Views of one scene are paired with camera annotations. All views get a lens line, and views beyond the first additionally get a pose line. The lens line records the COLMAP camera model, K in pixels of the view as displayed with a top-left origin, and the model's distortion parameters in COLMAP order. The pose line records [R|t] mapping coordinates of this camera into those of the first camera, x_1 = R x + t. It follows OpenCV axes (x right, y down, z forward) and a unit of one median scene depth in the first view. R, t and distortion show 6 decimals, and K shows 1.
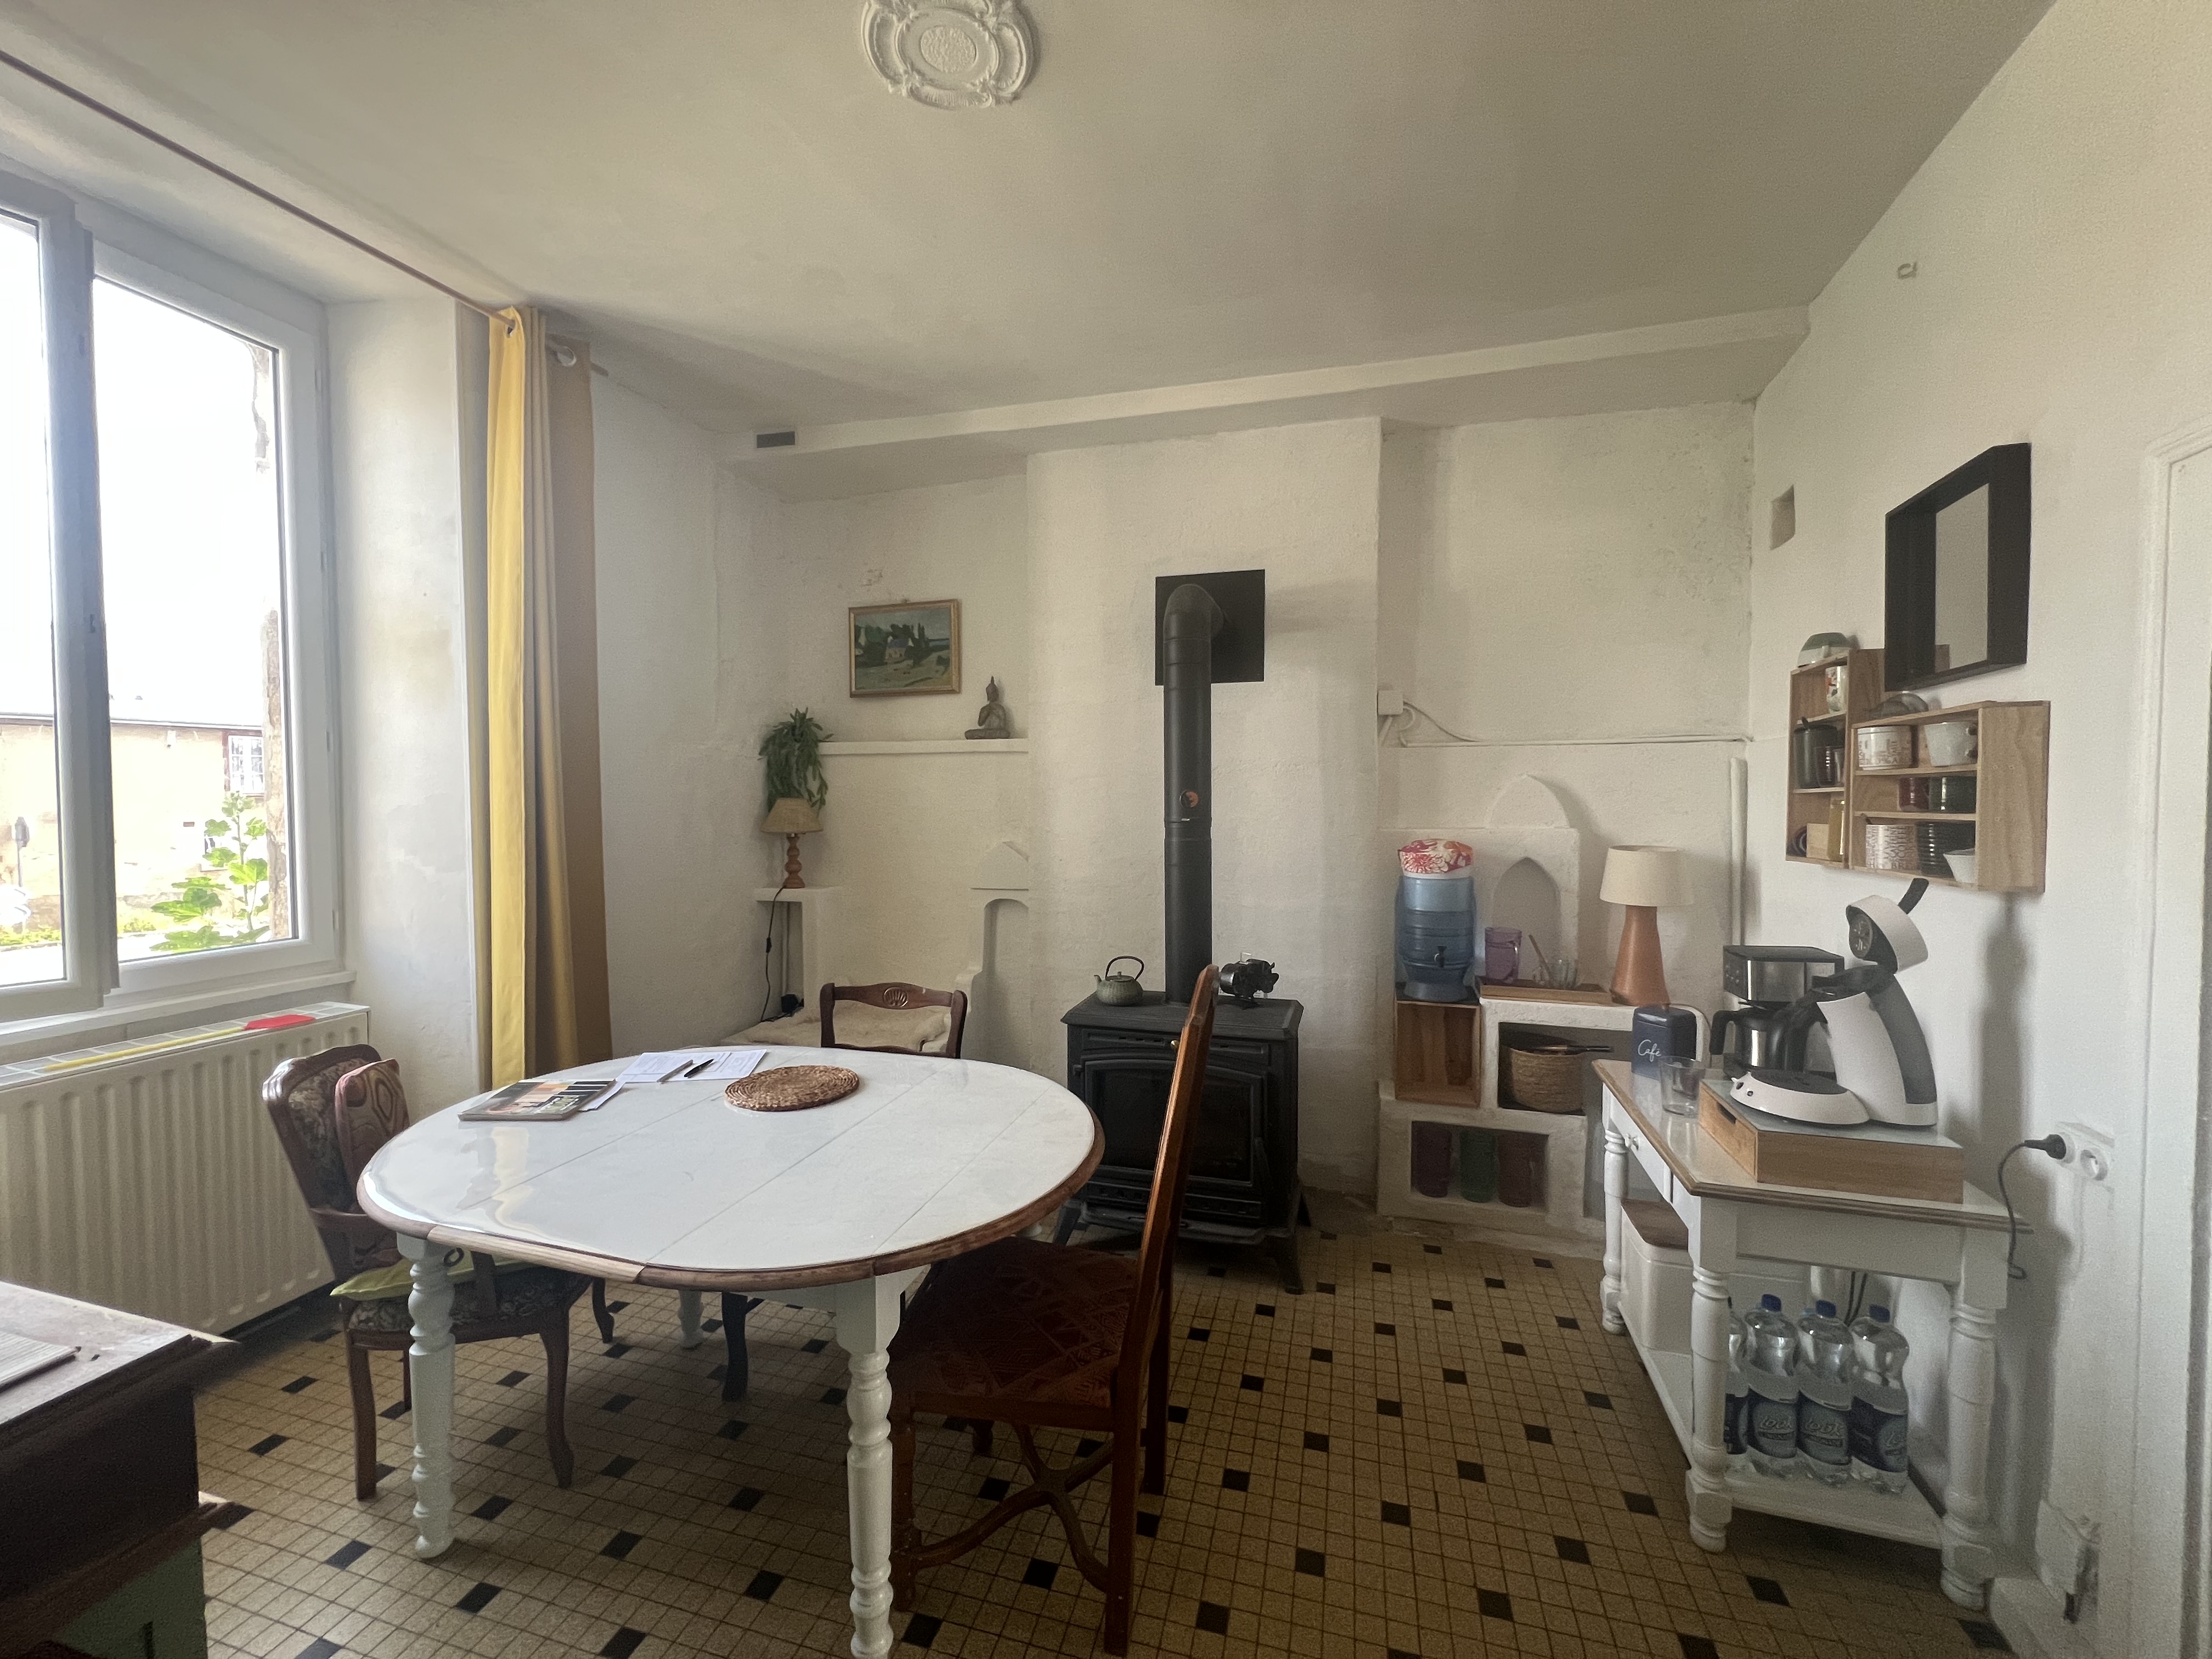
lens RADIAL K [[896.4, 0, 1110.9], [0, 896.4, 823.7], [0, 0, 1]] dist [-0.000451, 0.000289]
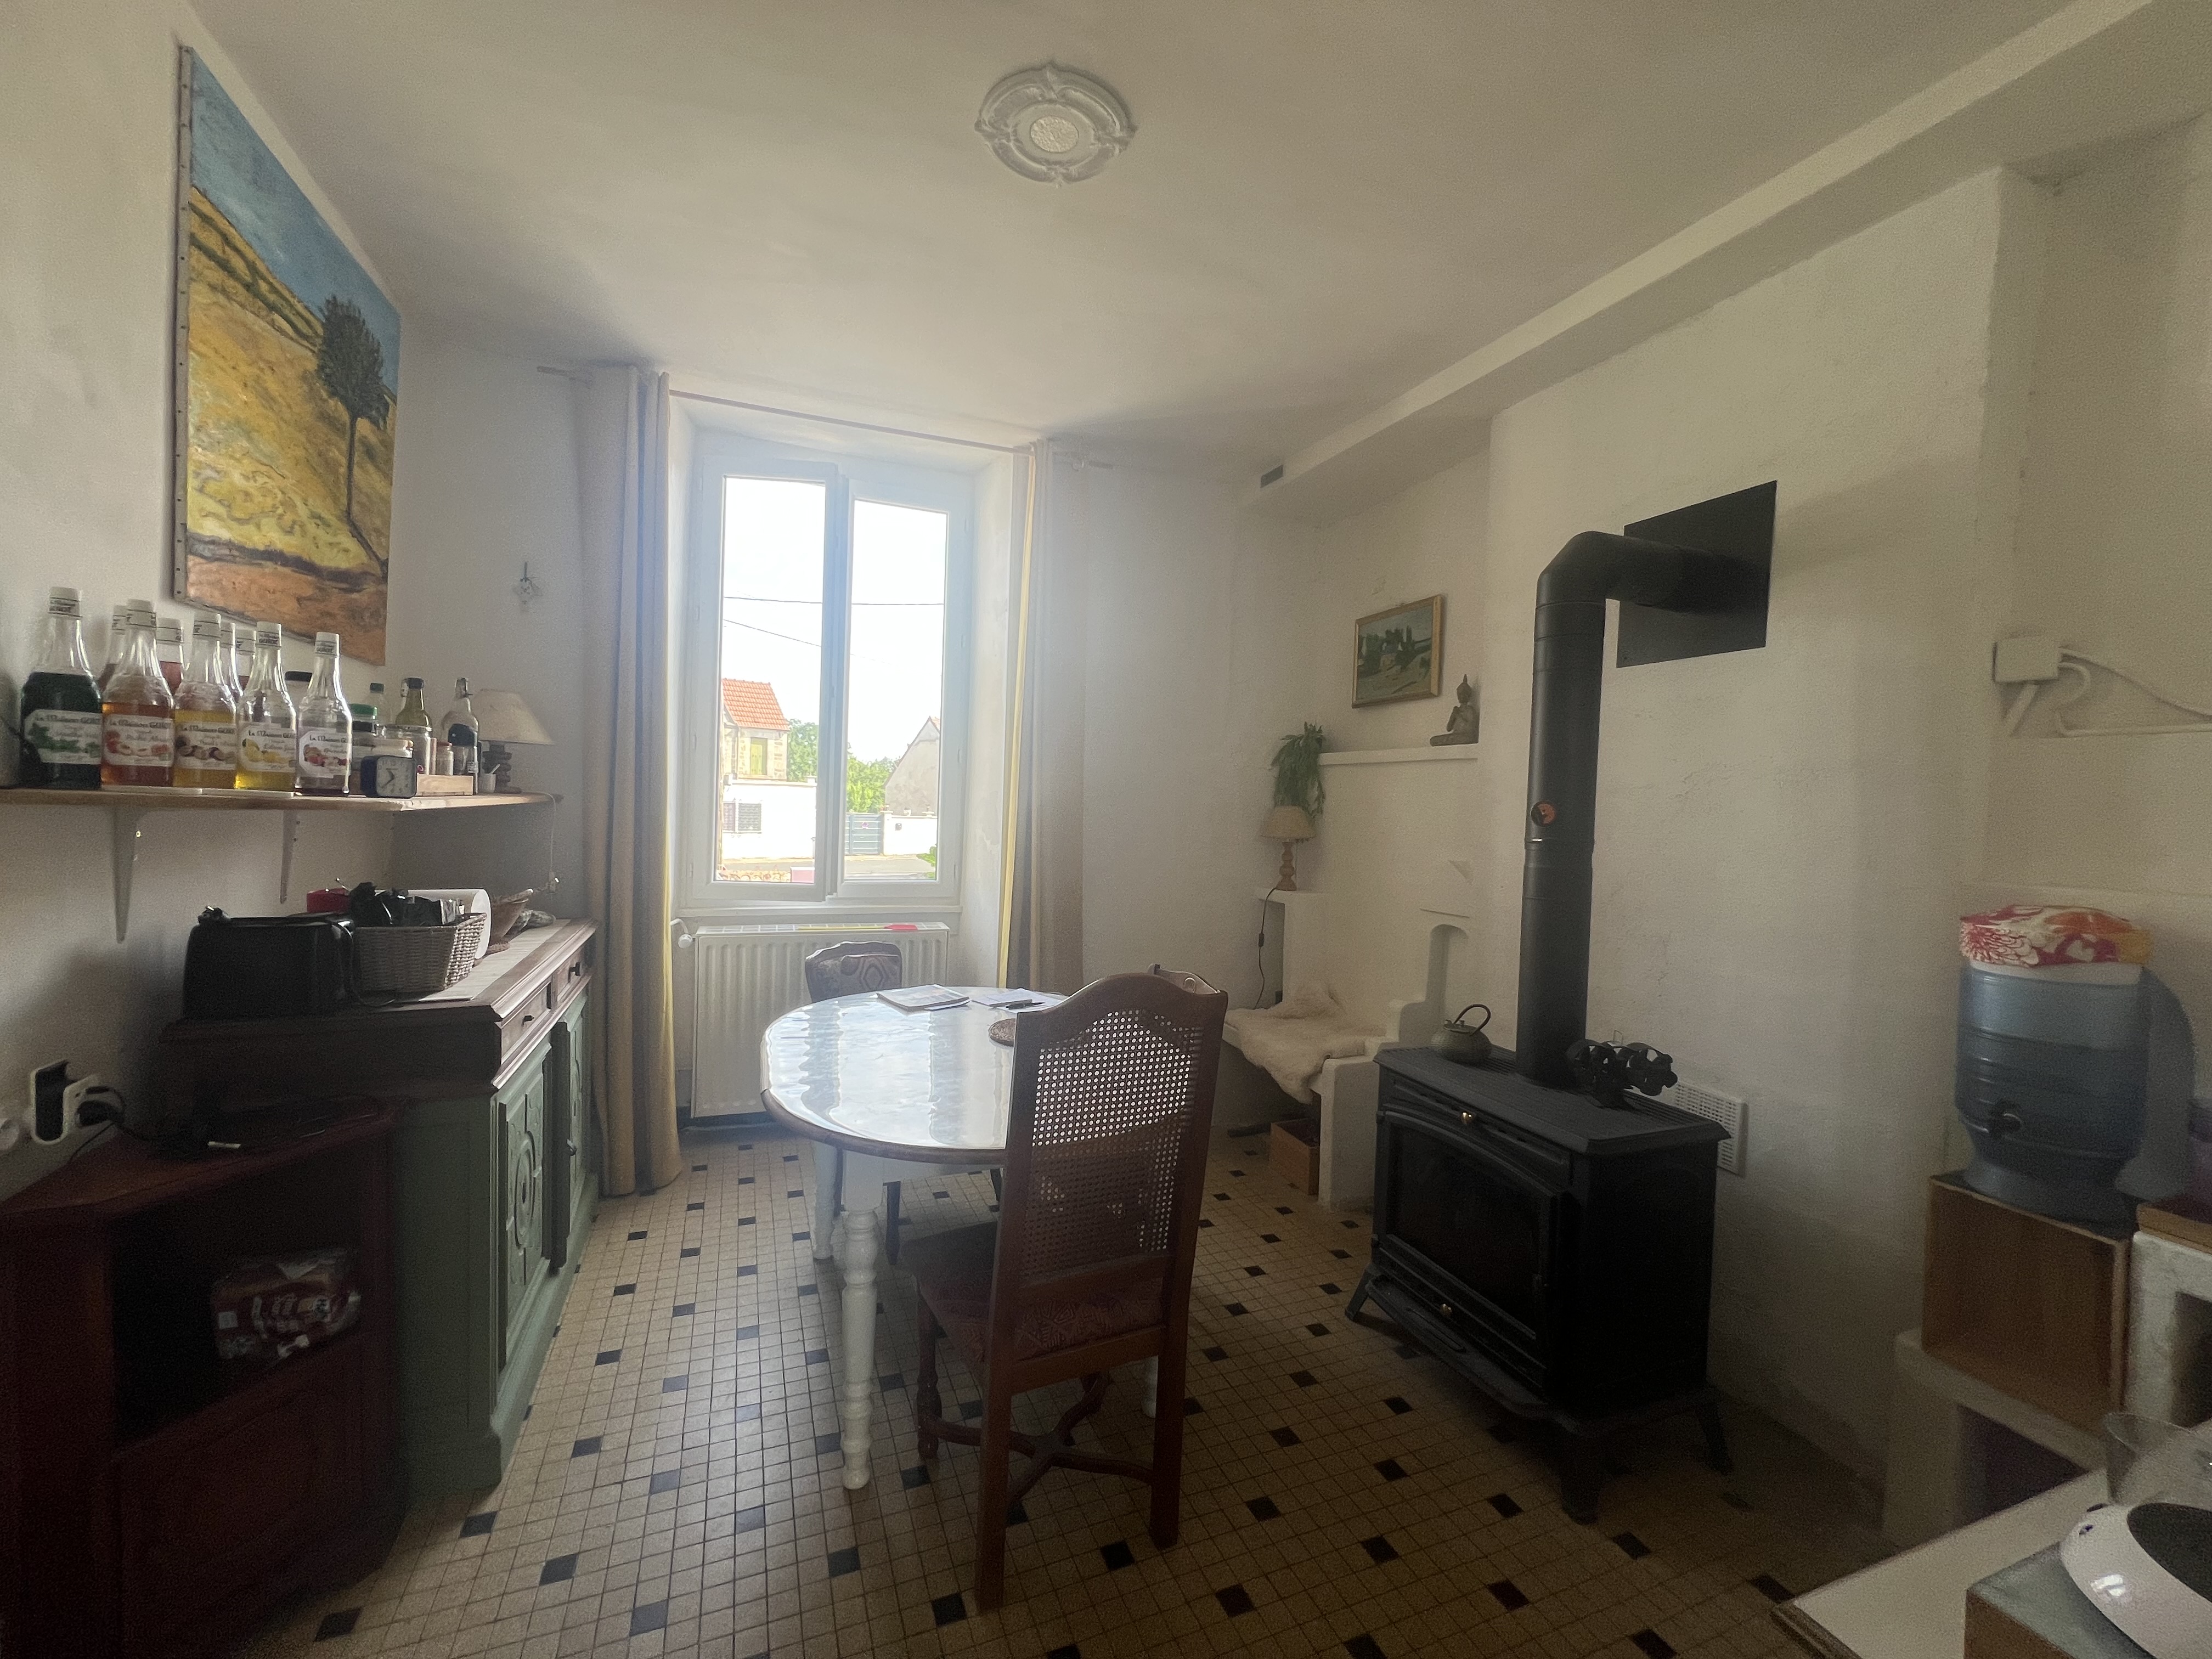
lens RADIAL K [[896.4, 0, 1098.3], [0, 896.4, 824.8], [0, 0, 1]] dist [-0.000451, 0.000289]
pose [[0.603122, 0.043272, -0.796474, 0.380382], [-0.062559, 0.998018, 0.006850, 0.000843], [0.795192, 0.045695, 0.604633, 0.188354]]
